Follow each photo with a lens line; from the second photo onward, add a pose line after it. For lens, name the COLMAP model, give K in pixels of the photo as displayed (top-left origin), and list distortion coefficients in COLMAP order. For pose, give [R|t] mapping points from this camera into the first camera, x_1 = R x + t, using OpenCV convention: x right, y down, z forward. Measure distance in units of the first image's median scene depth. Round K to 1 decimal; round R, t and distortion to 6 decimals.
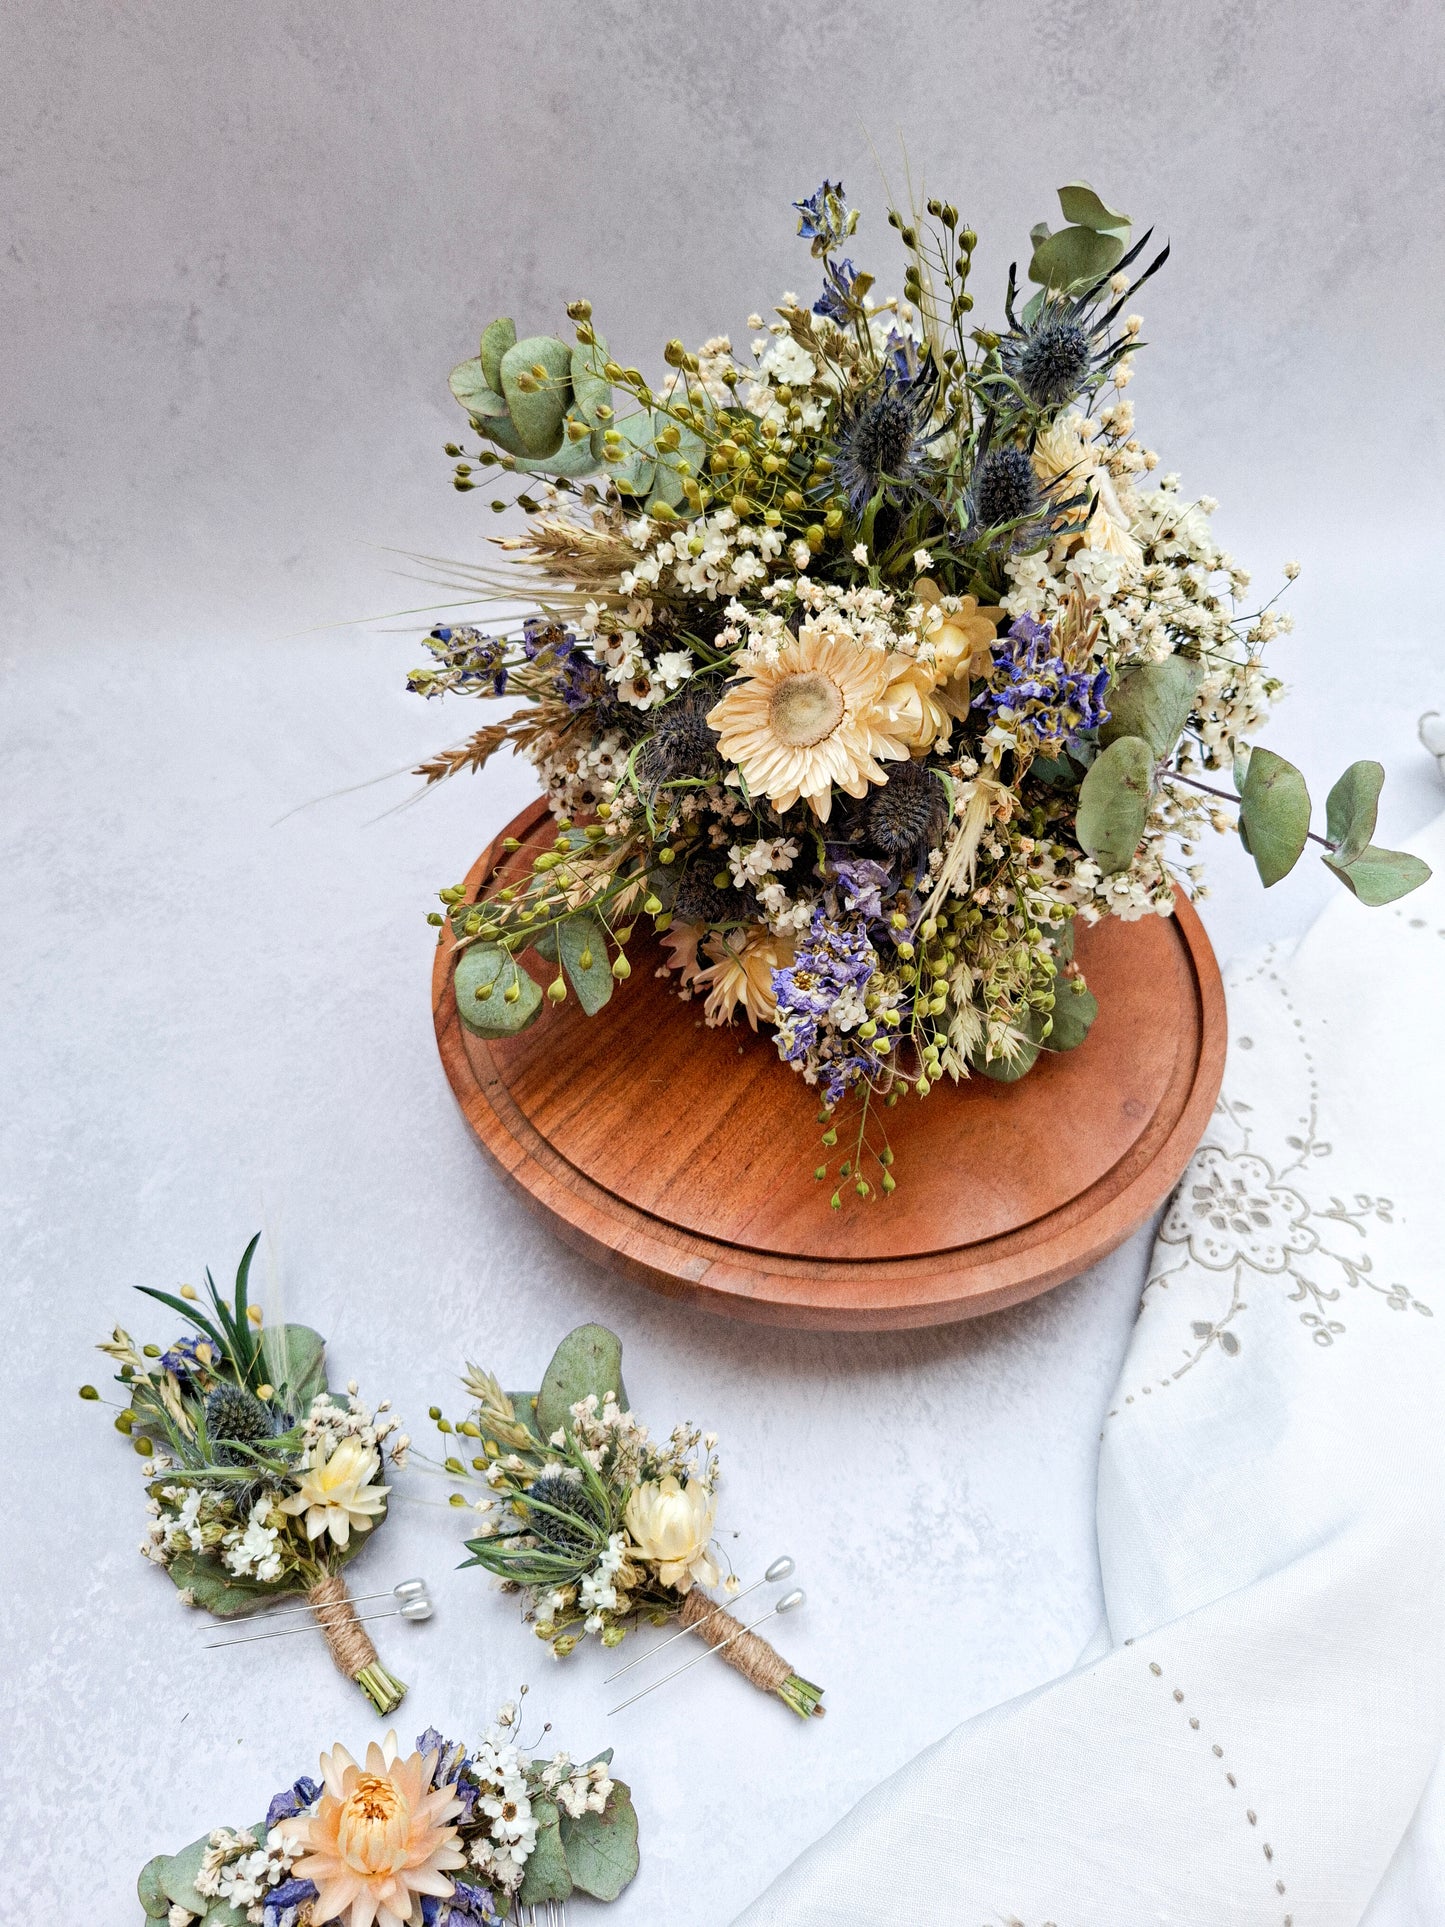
lens RADIAL K [[1399.8, 0, 710.2], [0, 1399.8, 953.6], [0, 0, 1]] dist [0.112294, -0.169951]
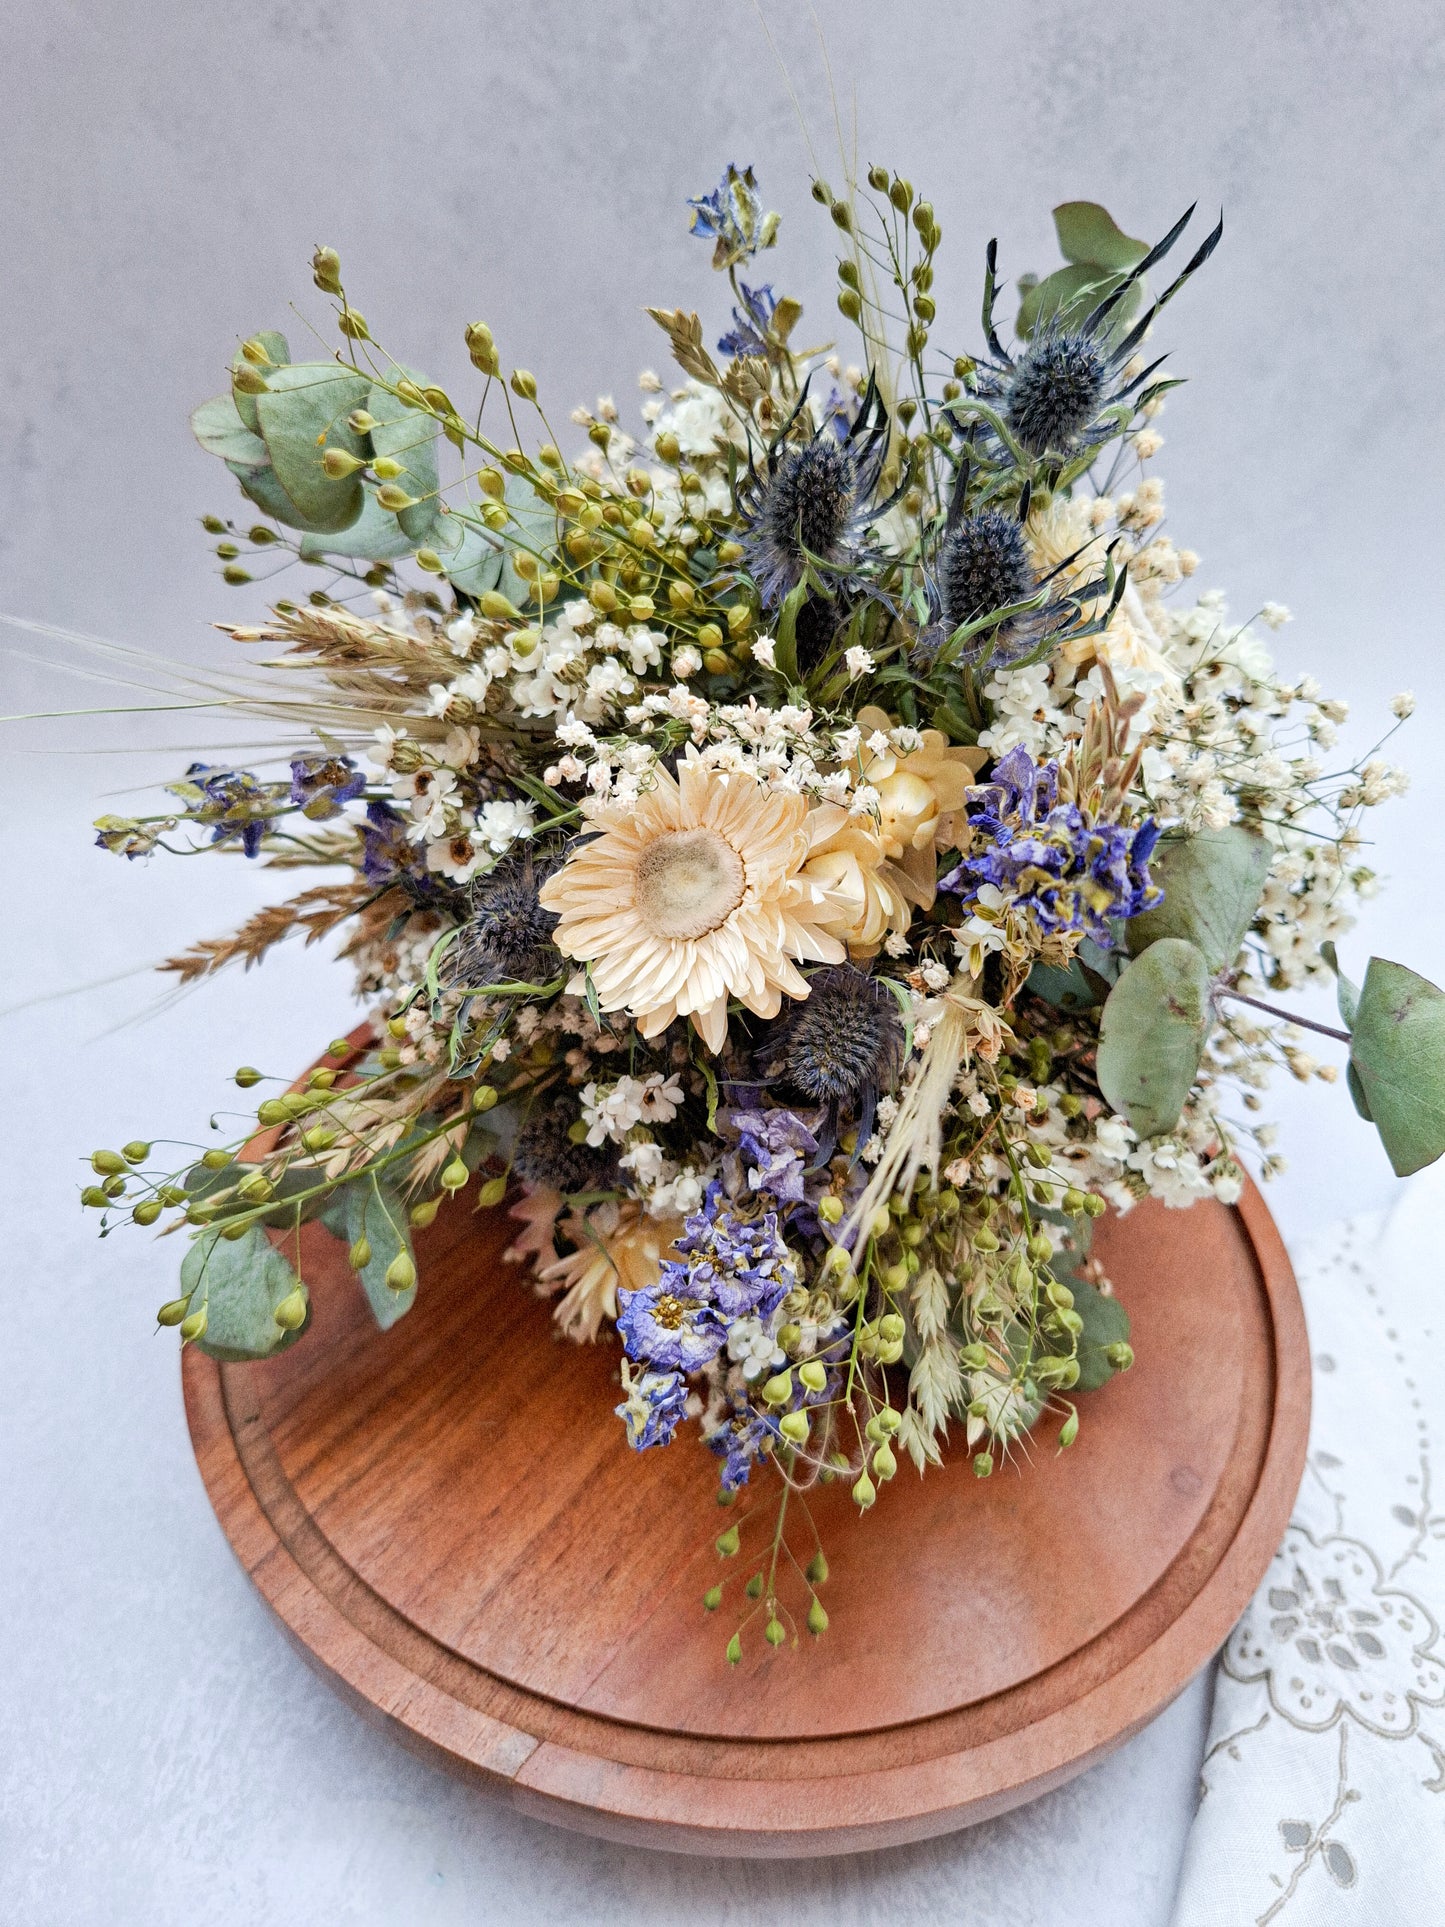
lens RADIAL K [[1455.5, 0, 692.8], [0, 1455.5, 952.0], [0, 0, 1]] dist [0.109460, -0.198804]
pose [[0.999773, 0.021291, 0.000266, 0.065236], [-0.021023, 0.988999, -0.146418, -0.038499], [-0.003380, 0.146380, 0.989223, 0.300253]]
